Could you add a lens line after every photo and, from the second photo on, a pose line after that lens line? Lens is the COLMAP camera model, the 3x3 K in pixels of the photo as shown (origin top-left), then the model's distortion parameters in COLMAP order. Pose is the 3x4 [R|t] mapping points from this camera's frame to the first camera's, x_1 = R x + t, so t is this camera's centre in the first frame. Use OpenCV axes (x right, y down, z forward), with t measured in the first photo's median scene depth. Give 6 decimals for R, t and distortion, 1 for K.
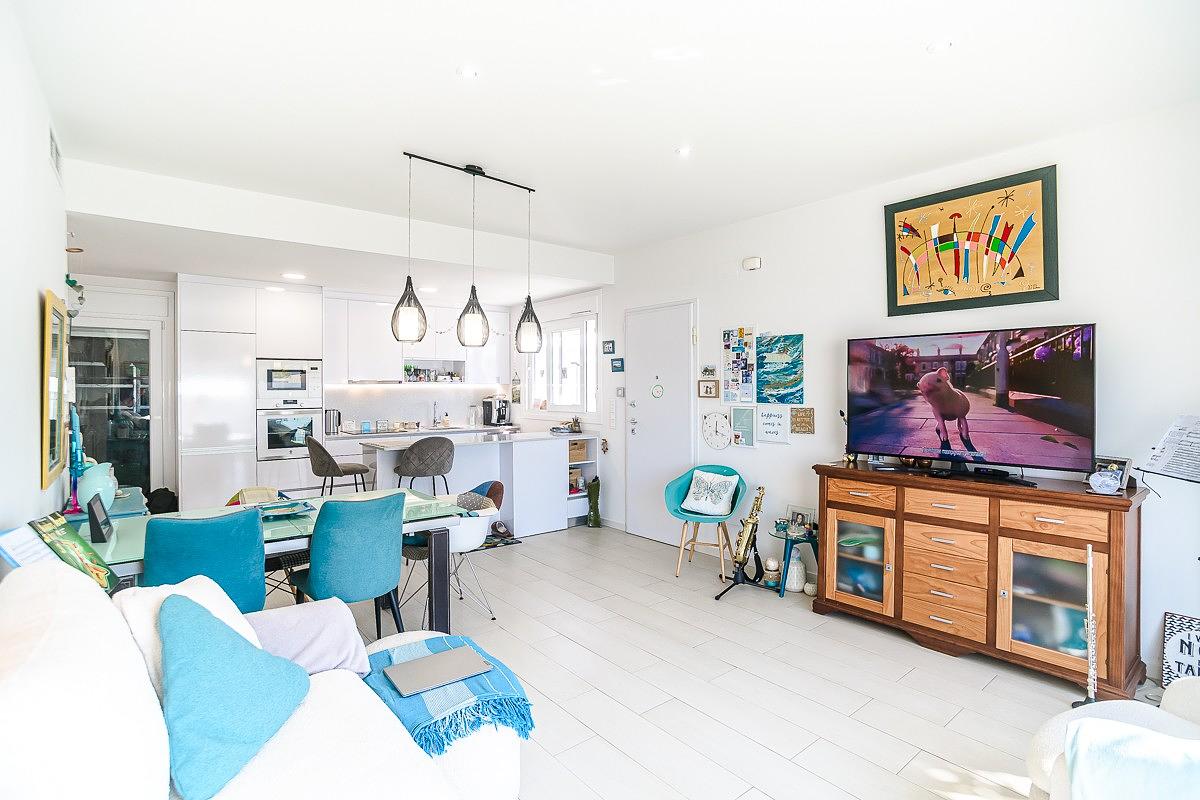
lens RADIAL K [[579.8, 0, 600.0], [0, 579.8, 400.0], [0, 0, 1]] dist [-0.094321, 0.033307]
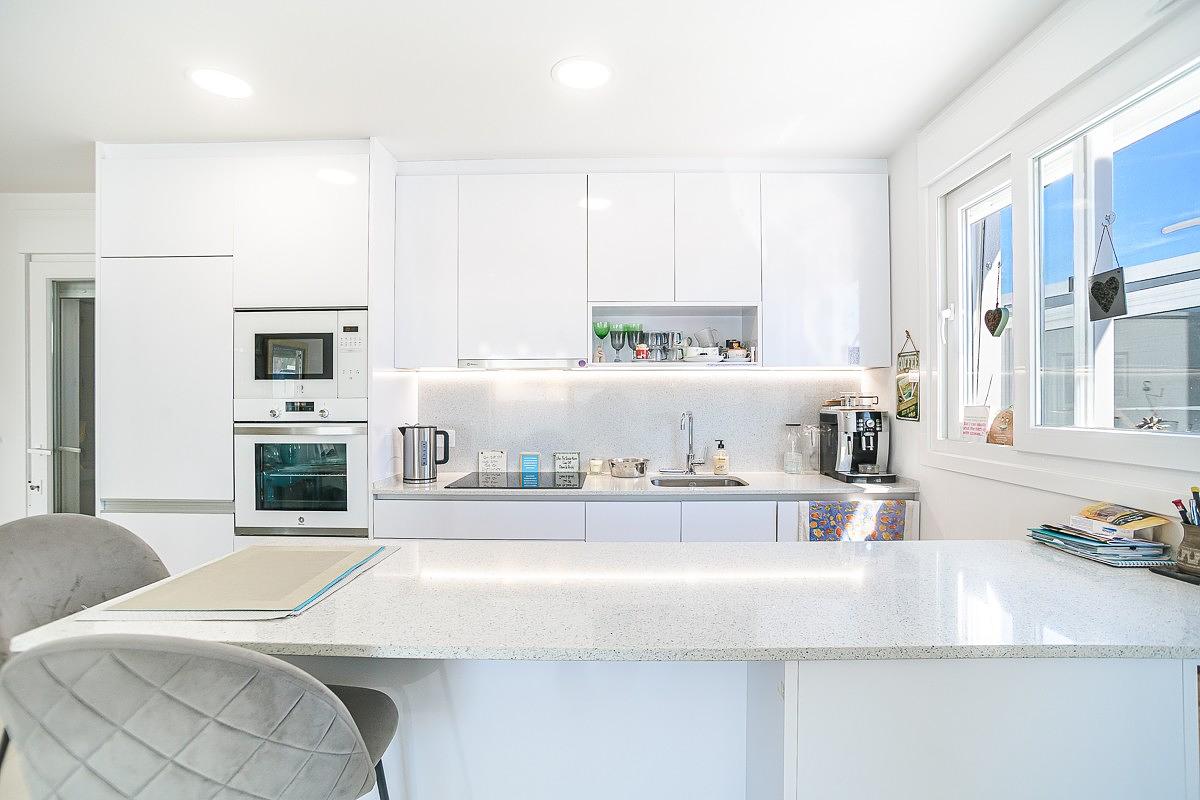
lens RADIAL K [[579.8, 0, 600.0], [0, 579.8, 400.0], [0, 0, 1]] dist [-0.094321, 0.033307]
pose [[0.765859, 0.002033, -0.643005, -0.090950], [-0.014533, 0.999794, -0.014149, 0.001240], [0.642844, 0.020181, 0.765731, 0.829226]]
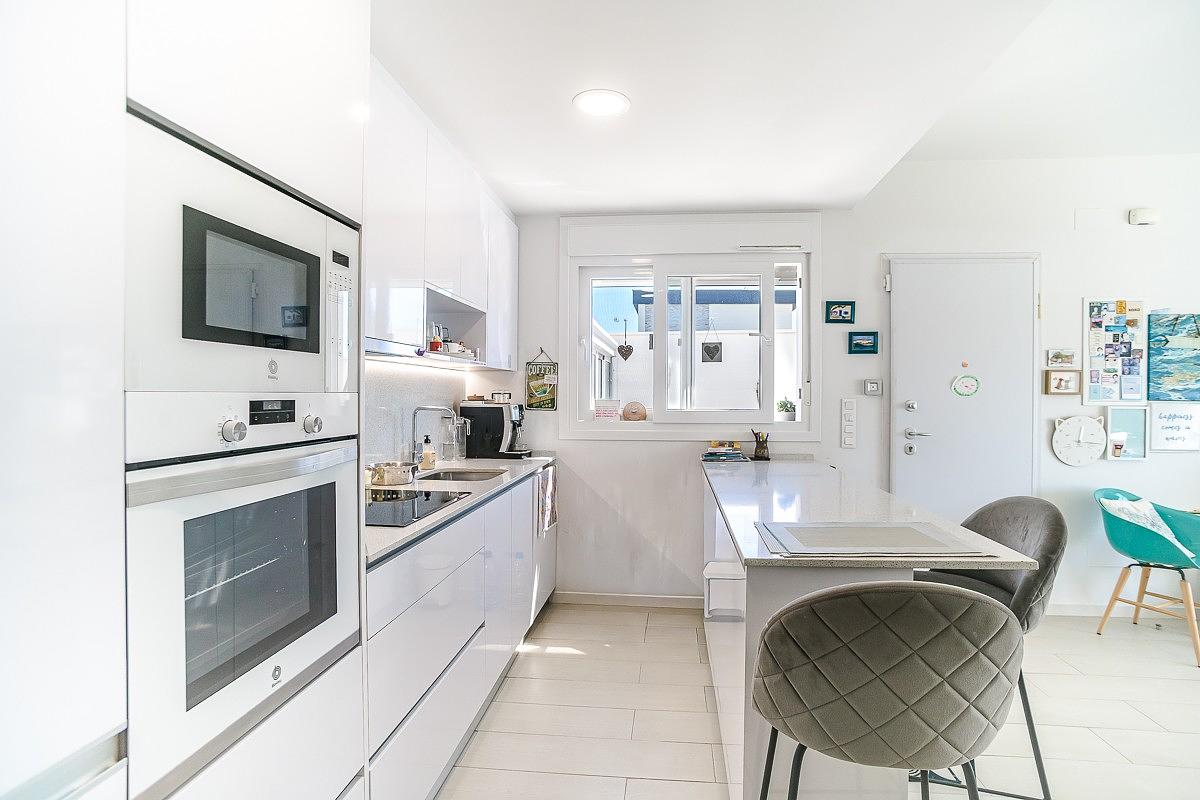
lens RADIAL K [[579.8, 0, 600.0], [0, 579.8, 400.0], [0, 0, 1]] dist [-0.094321, 0.033307]
pose [[0.718739, -0.001198, 0.695279, -0.611839], [0.010319, 0.999907, -0.008944, 0.002410], [-0.695203, 0.013603, 0.718684, 0.805989]]
